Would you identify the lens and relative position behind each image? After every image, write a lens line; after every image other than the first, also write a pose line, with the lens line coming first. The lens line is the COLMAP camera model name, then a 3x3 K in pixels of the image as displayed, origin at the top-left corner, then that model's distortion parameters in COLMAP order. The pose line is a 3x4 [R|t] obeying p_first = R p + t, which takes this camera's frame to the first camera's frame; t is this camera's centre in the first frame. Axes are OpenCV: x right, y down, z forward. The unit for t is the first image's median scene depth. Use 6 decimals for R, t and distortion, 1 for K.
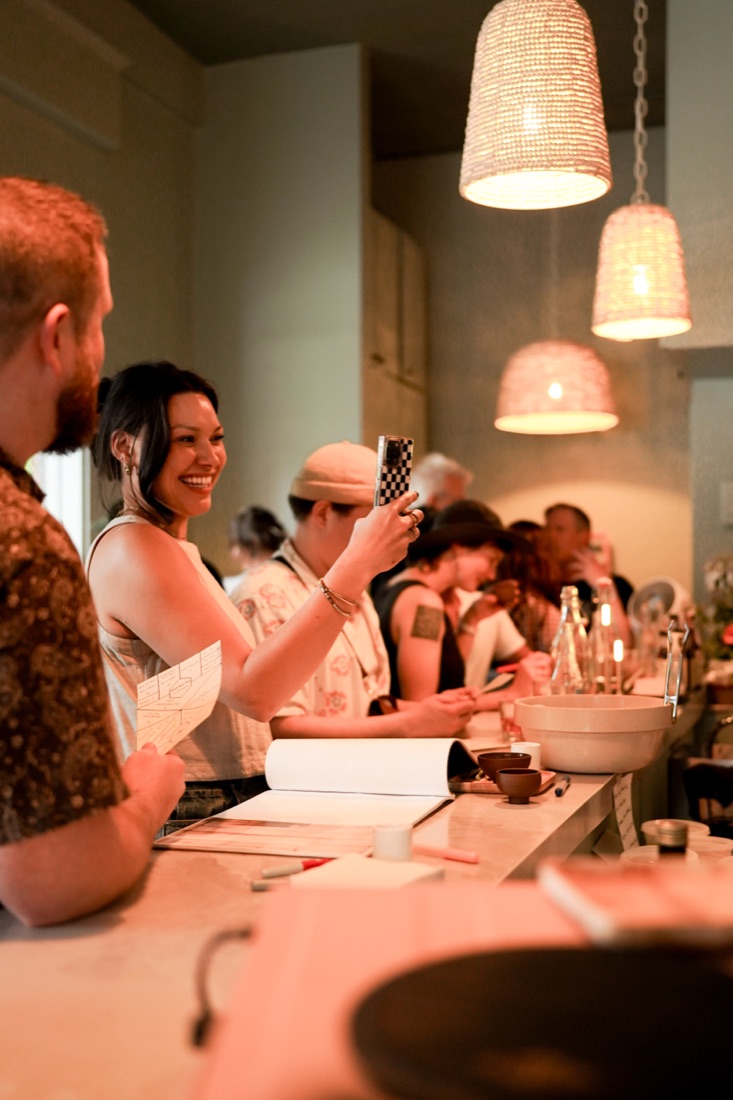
lens RADIAL K [[1229.7, 0, 369.6], [0, 1229.7, 544.6], [0, 0, 1]] dist [0.017286, 0.000000]
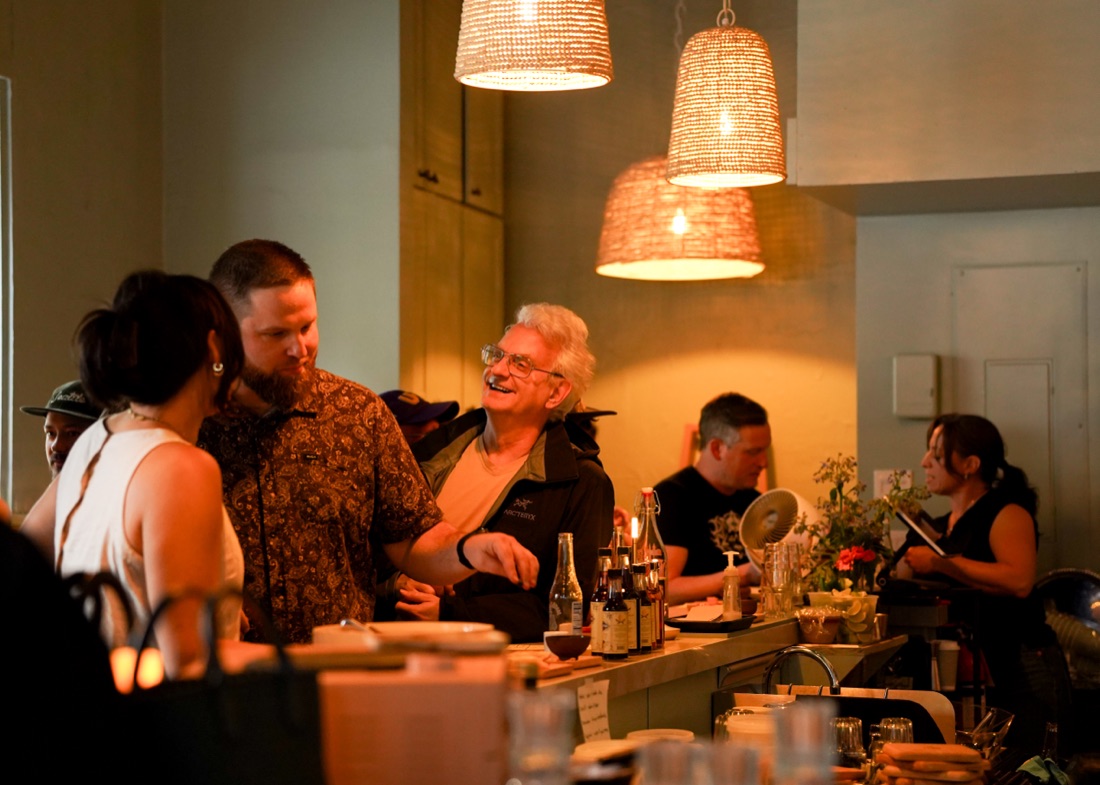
lens RADIAL K [[2224.5, 0, 556.6], [0, 2224.5, 394.2], [0, 0, 1]] dist [0.218679, 0.000000]
pose [[0.999325, 0.005201, 0.036373, 0.094920], [-0.004615, 0.999858, -0.016193, -0.017281], [-0.036452, 0.016014, 0.999207, -0.764487]]
